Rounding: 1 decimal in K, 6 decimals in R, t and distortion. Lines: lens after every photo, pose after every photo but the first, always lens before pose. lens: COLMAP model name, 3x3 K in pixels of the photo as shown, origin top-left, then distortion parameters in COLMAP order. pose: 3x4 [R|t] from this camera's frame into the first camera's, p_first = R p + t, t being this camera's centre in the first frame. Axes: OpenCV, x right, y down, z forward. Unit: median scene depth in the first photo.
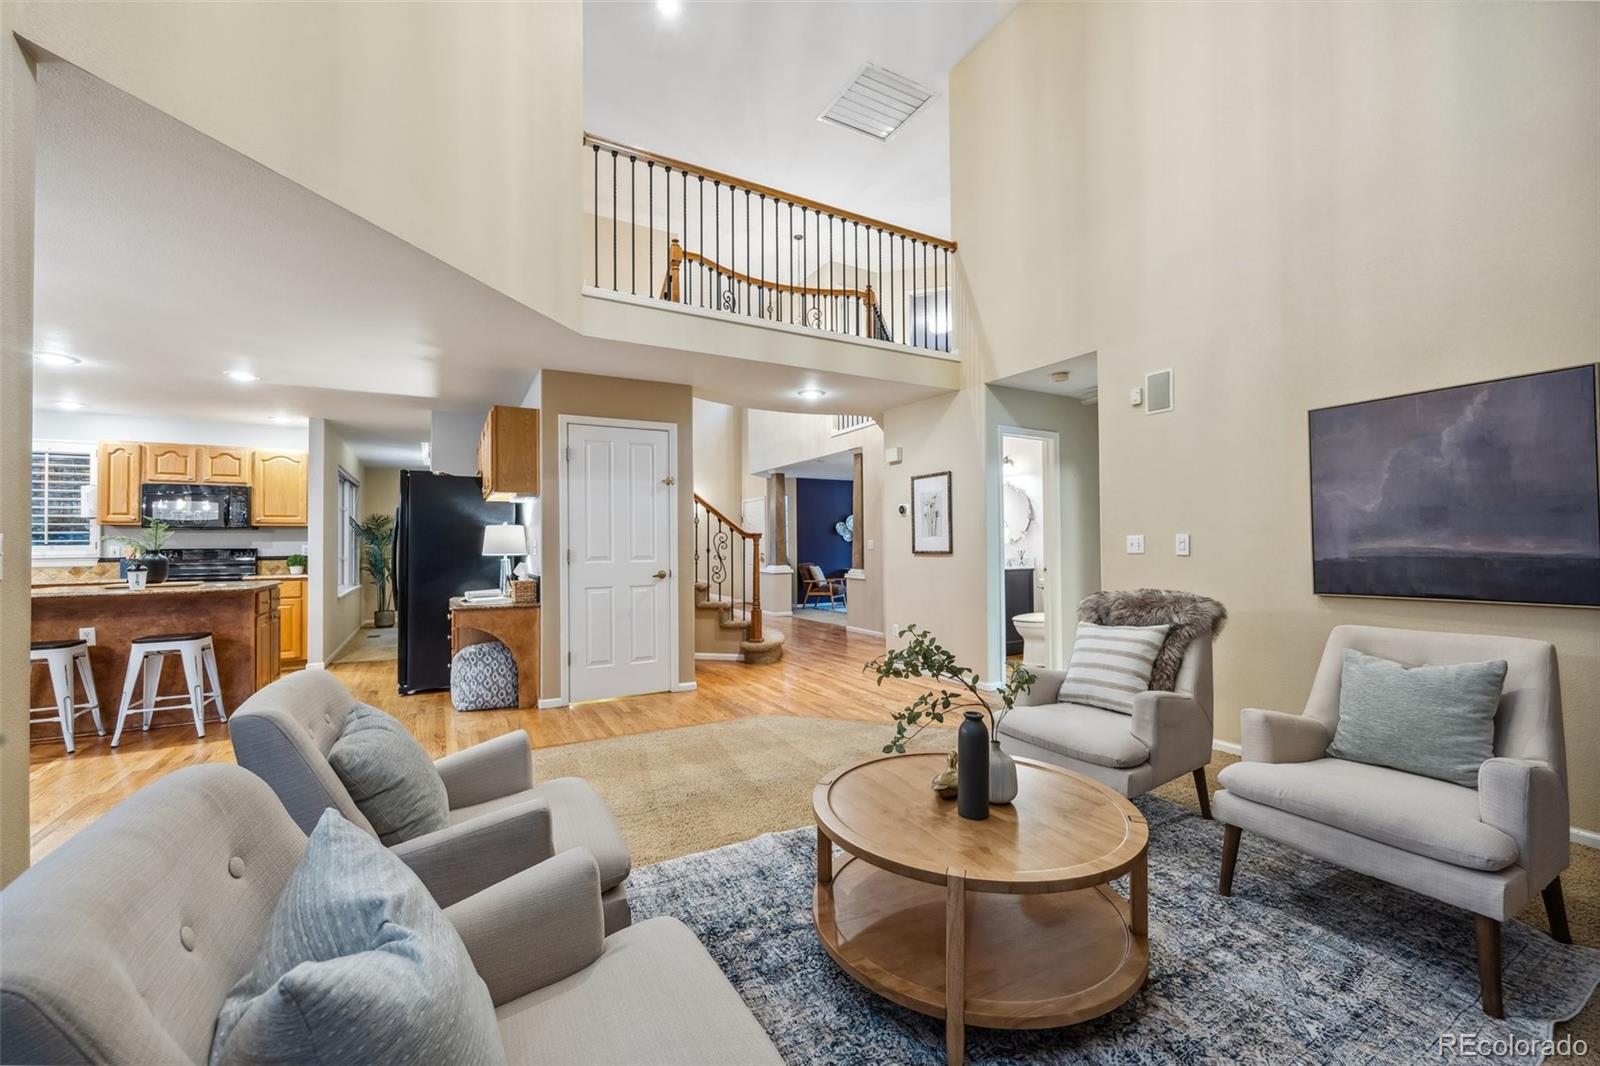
lens RADIAL K [[645.5, 0, 797.3], [0, 645.5, 535.3], [0, 0, 1]] dist [-0.000502, -0.000048]
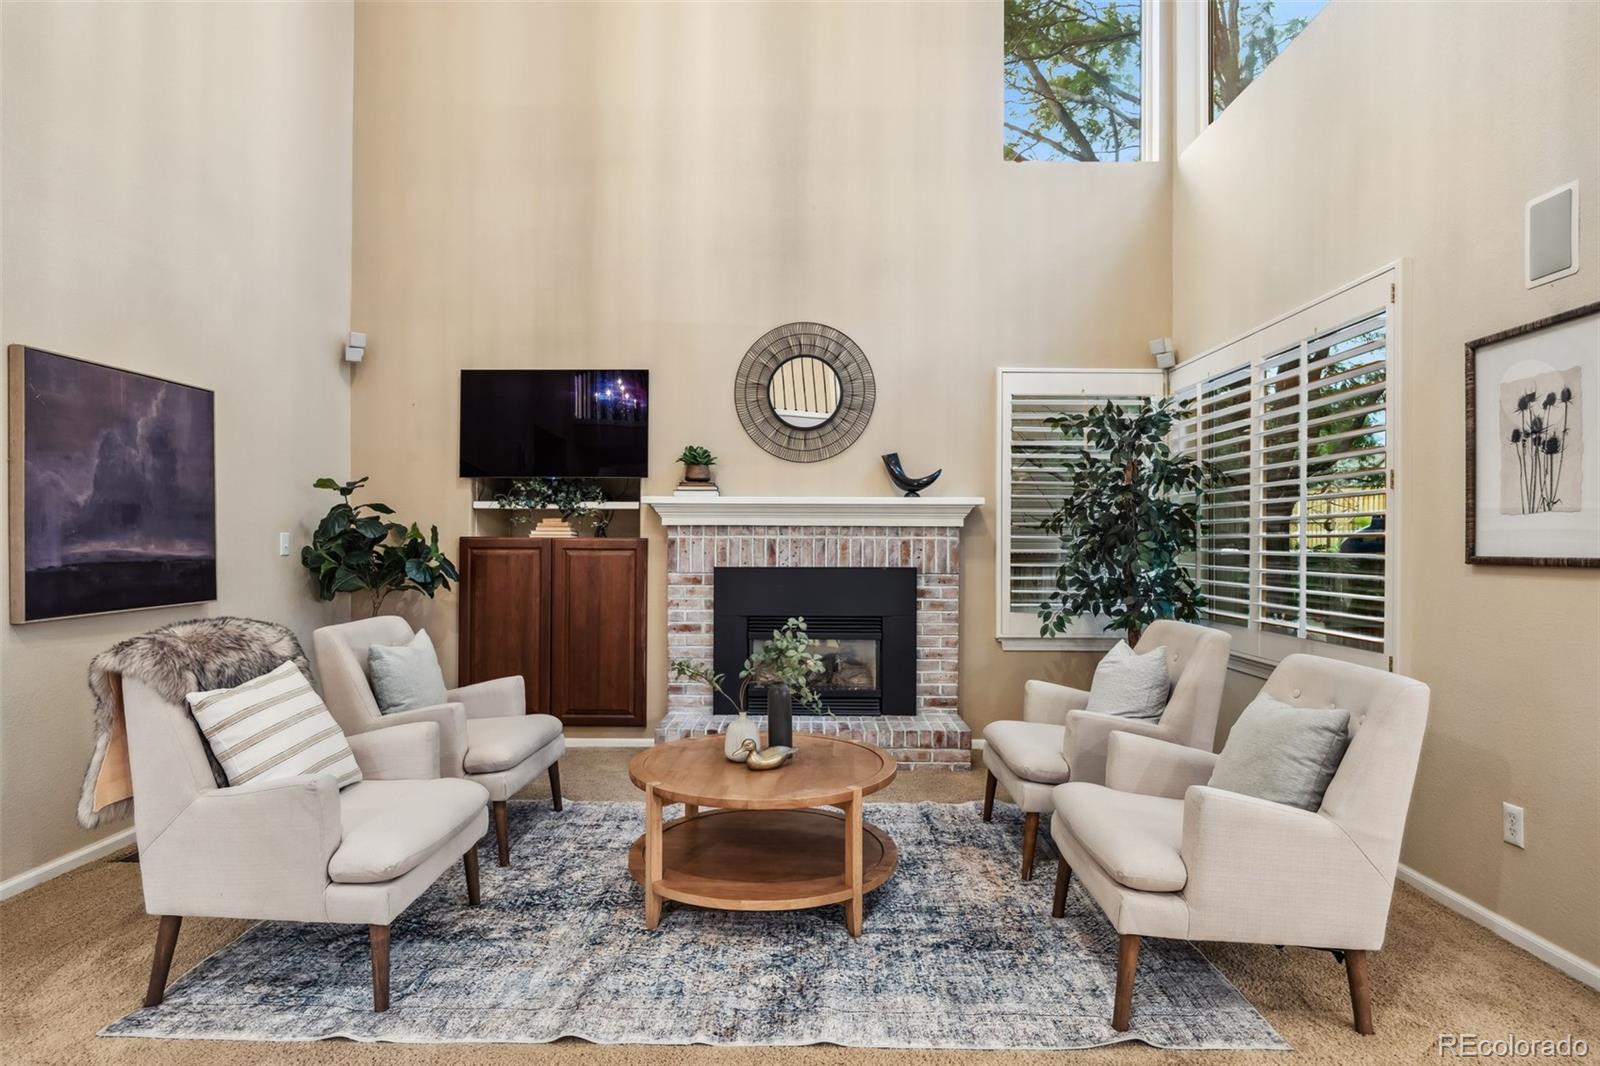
lens RADIAL K [[872.1, 0, 797.8], [0, 872.1, 538.4], [0, 0, 1]] dist [0.000610, -0.000014]
pose [[-0.868026, 0.006844, 0.496471, -0.346515], [-0.002570, 0.999830, -0.018276, 0.018903], [-0.496512, -0.017140, -0.867861, 1.398142]]
